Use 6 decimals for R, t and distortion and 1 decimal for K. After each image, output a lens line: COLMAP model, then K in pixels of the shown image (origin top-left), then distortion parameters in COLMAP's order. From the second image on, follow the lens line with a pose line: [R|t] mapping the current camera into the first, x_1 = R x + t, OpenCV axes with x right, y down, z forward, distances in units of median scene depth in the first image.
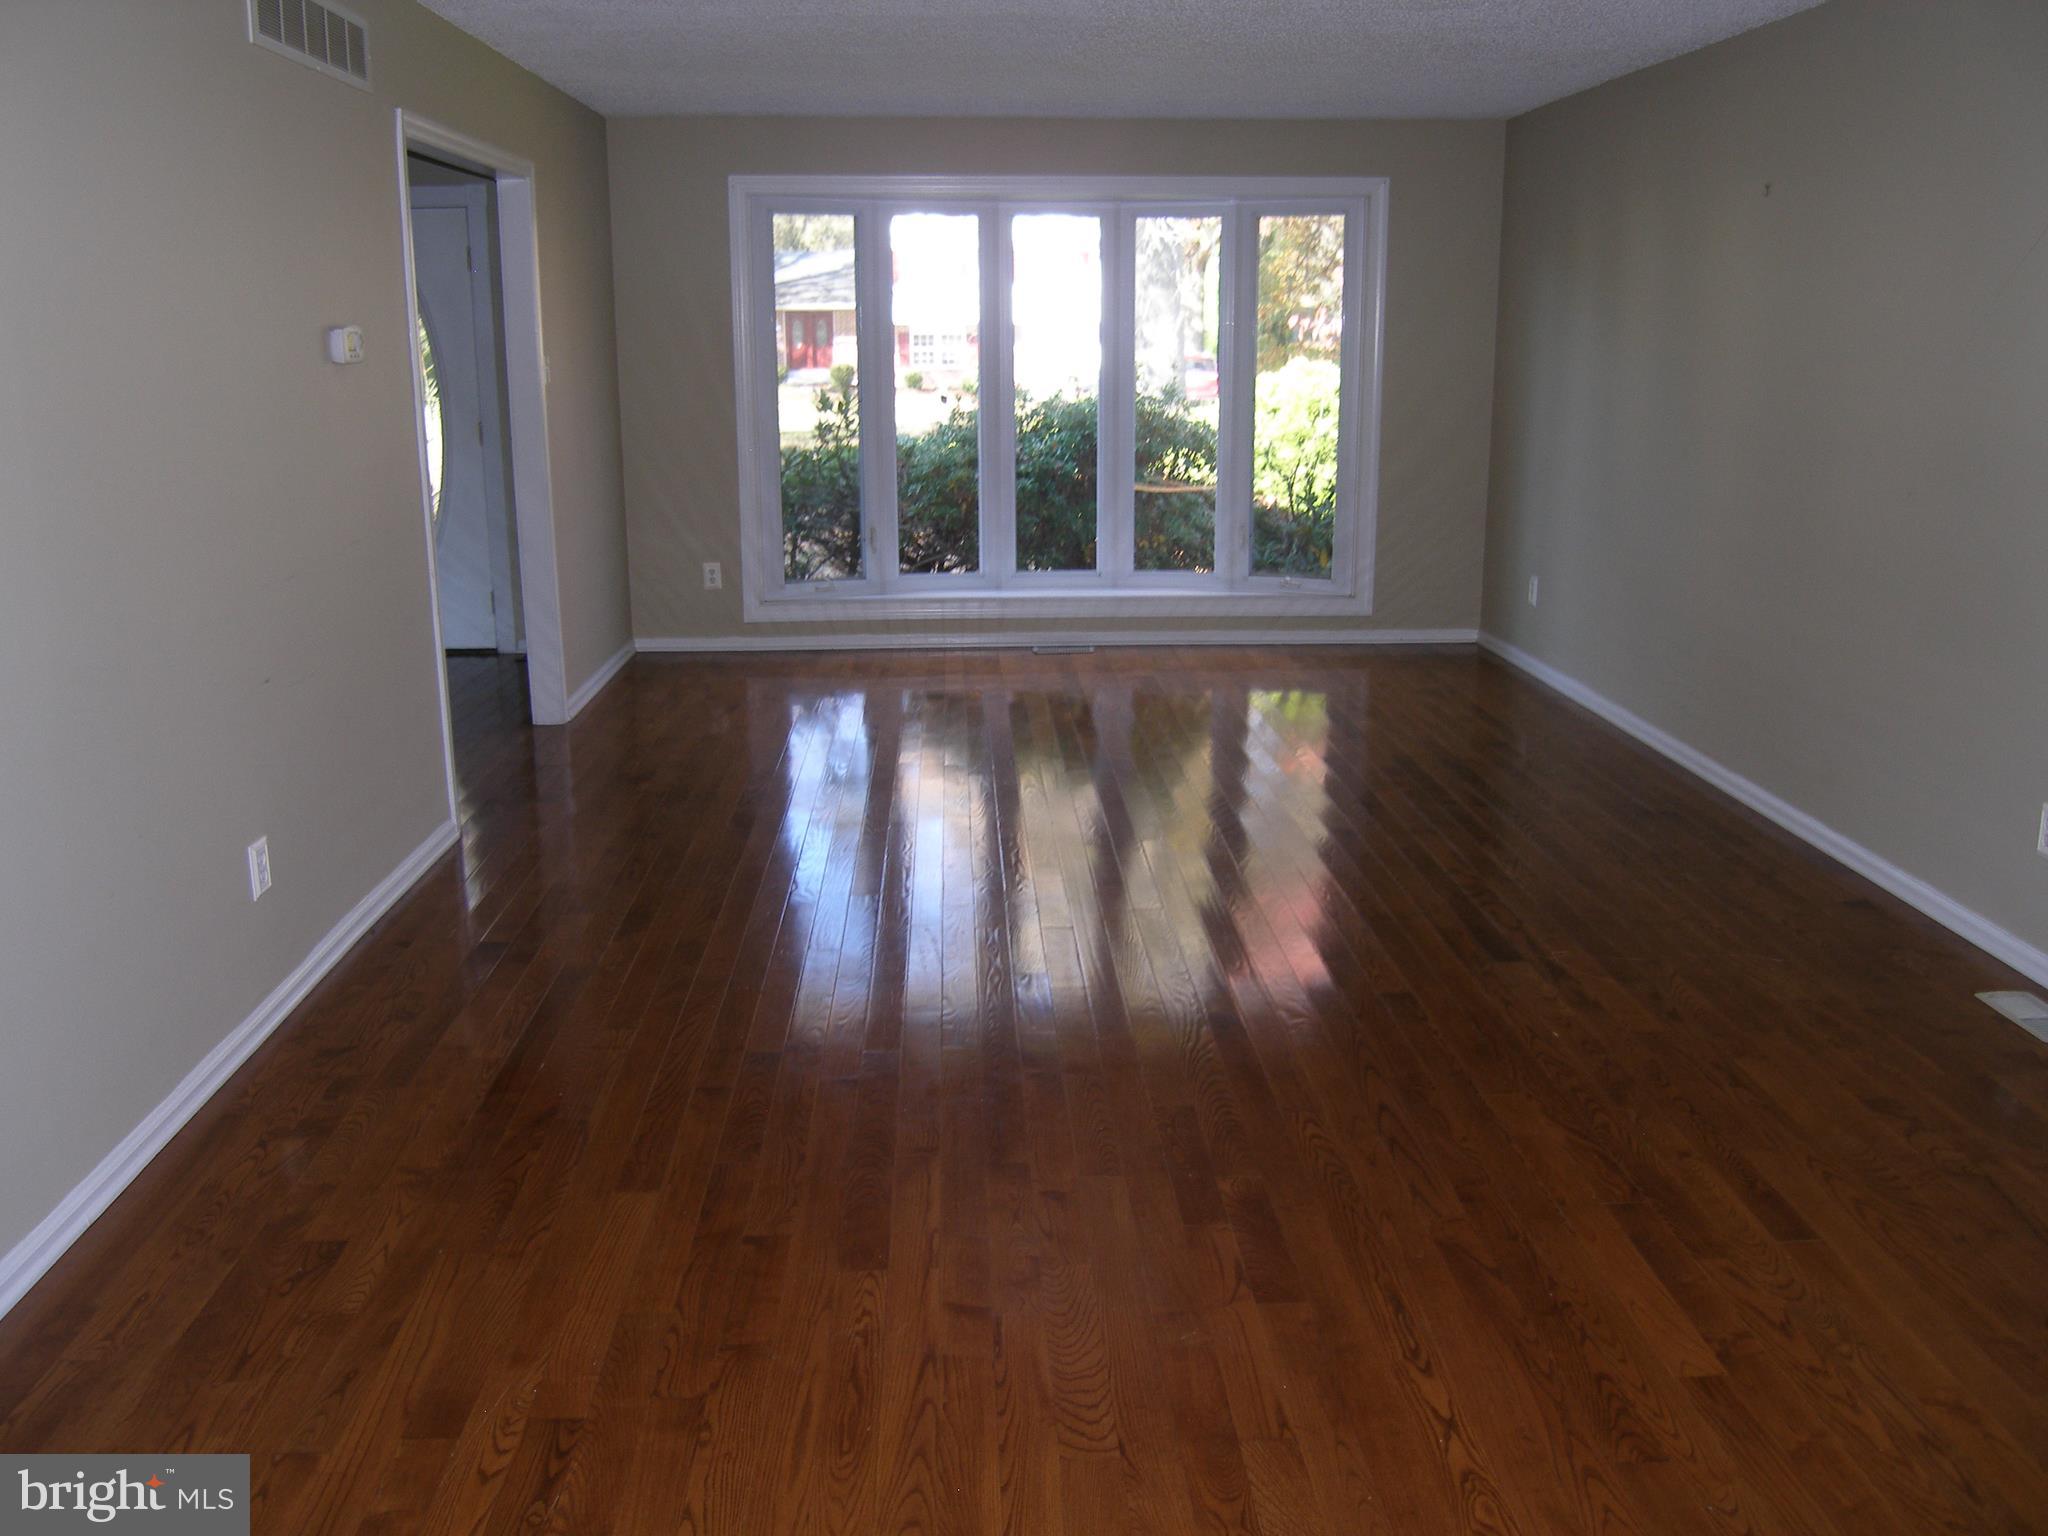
lens RADIAL K [[1739.5, 0, 1024.0], [0, 1739.5, 768.0], [0, 0, 1]] dist [0.003715, 0.002043]
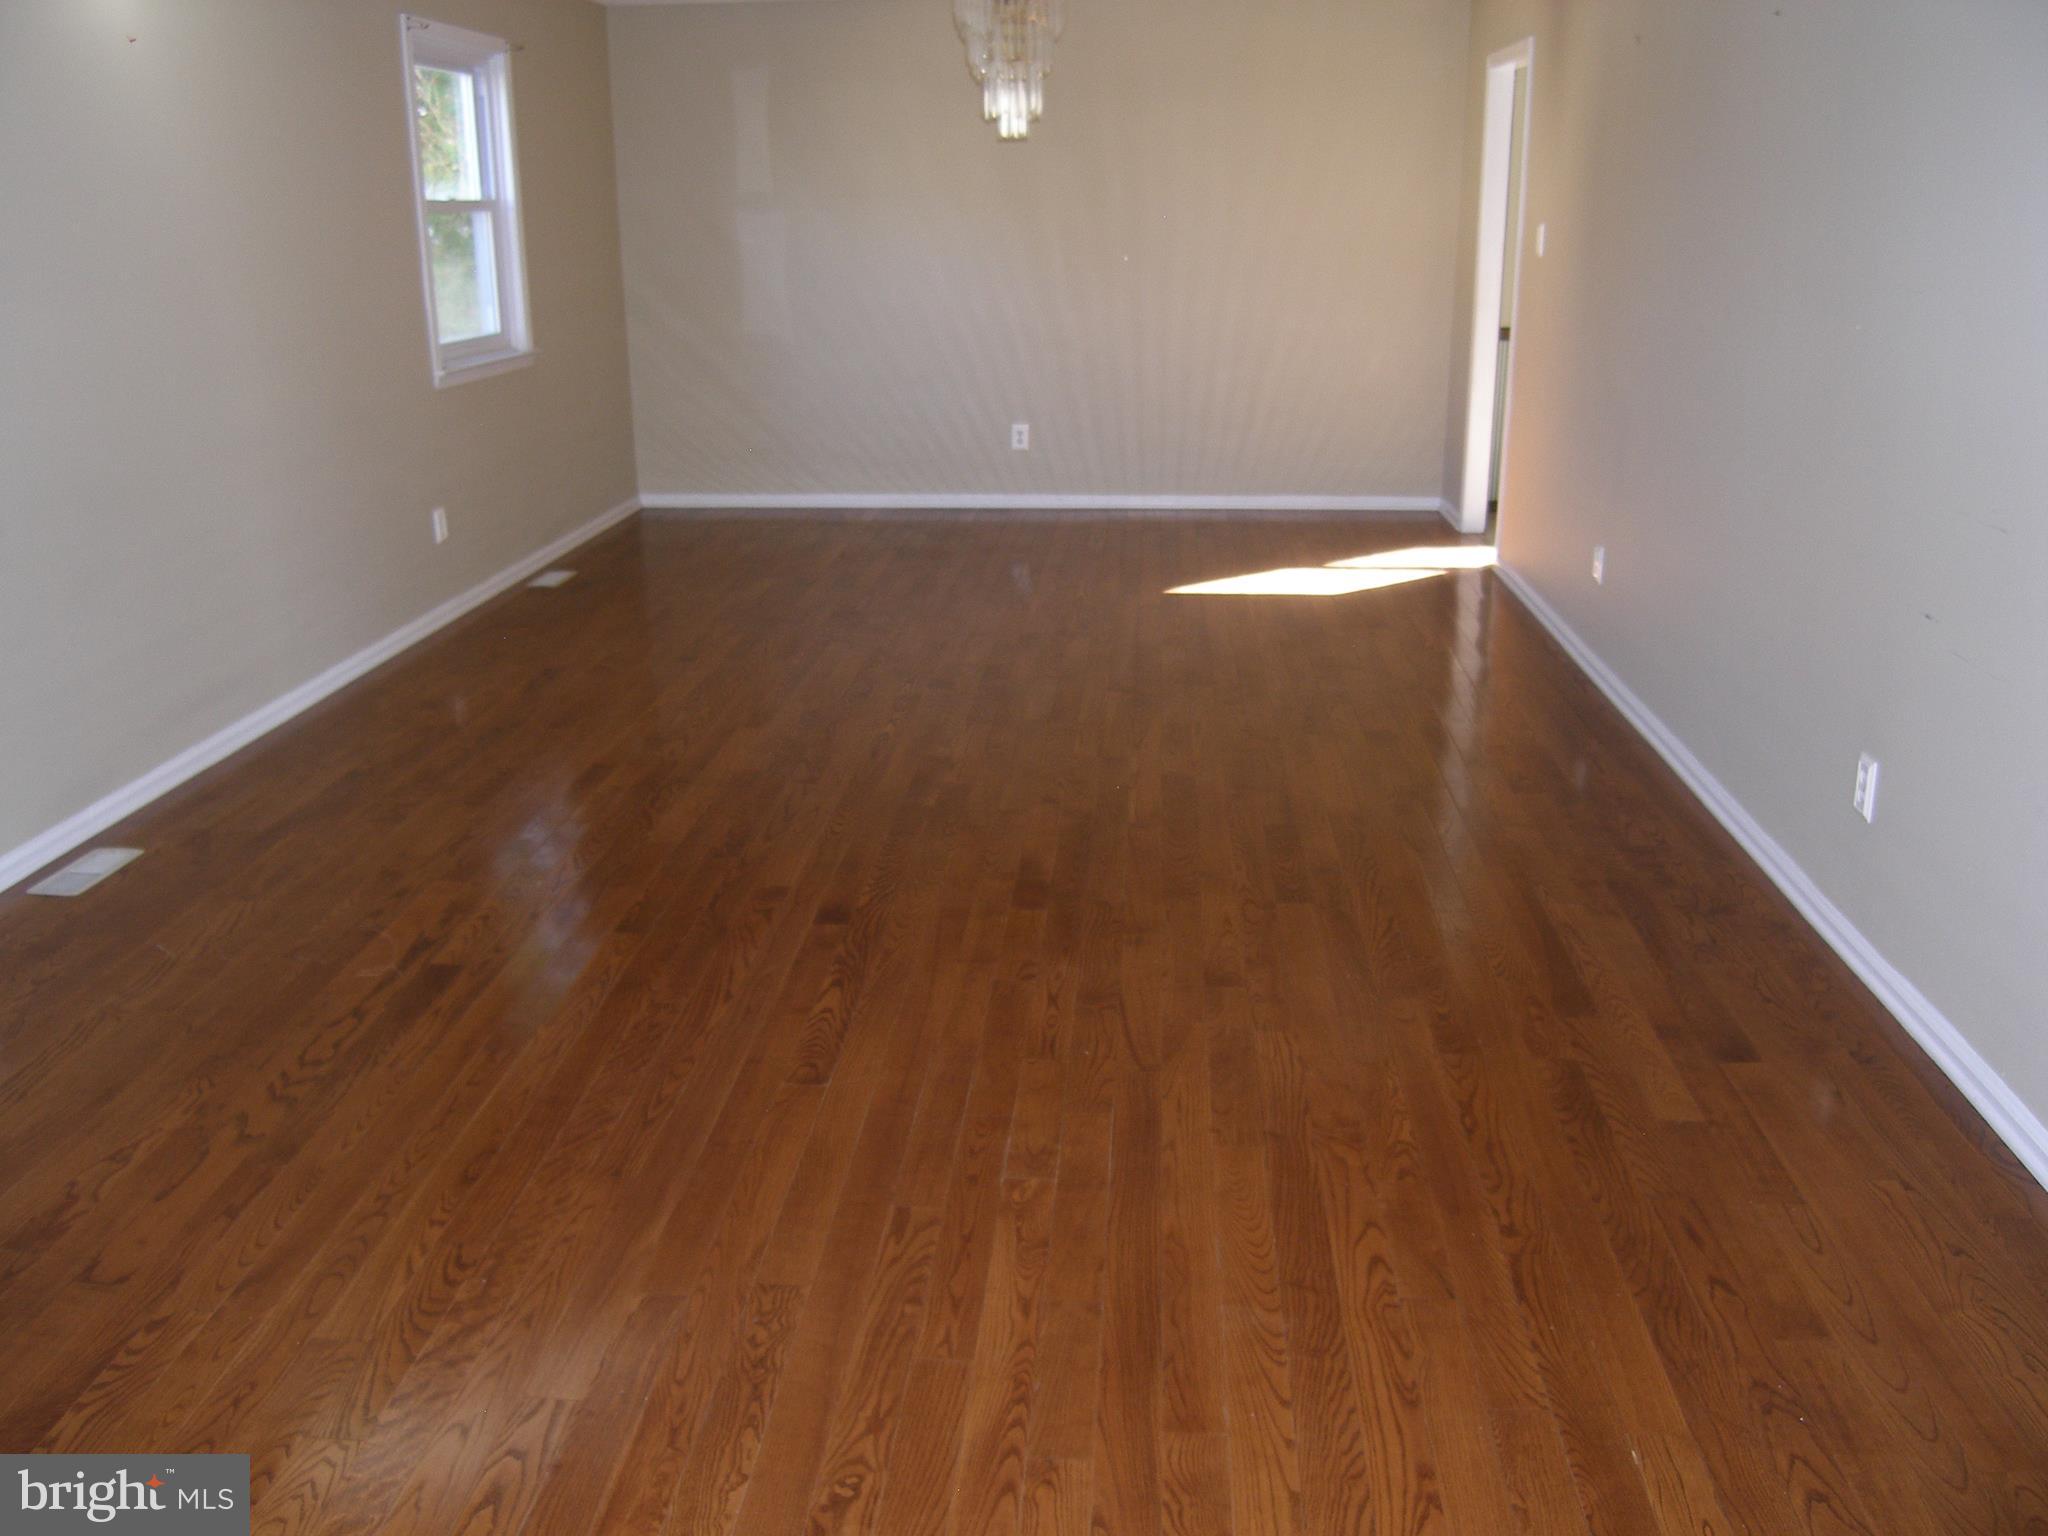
lens RADIAL K [[1739.5, 0, 1024.0], [0, 1739.5, 768.0], [0, 0, 1]] dist [0.003715, 0.002043]
pose [[-0.993176, -0.023808, 0.114172, -0.103156], [0.041125, 0.844575, 0.533855, -0.452302], [-0.109137, 0.534907, -0.837833, 1.795651]]
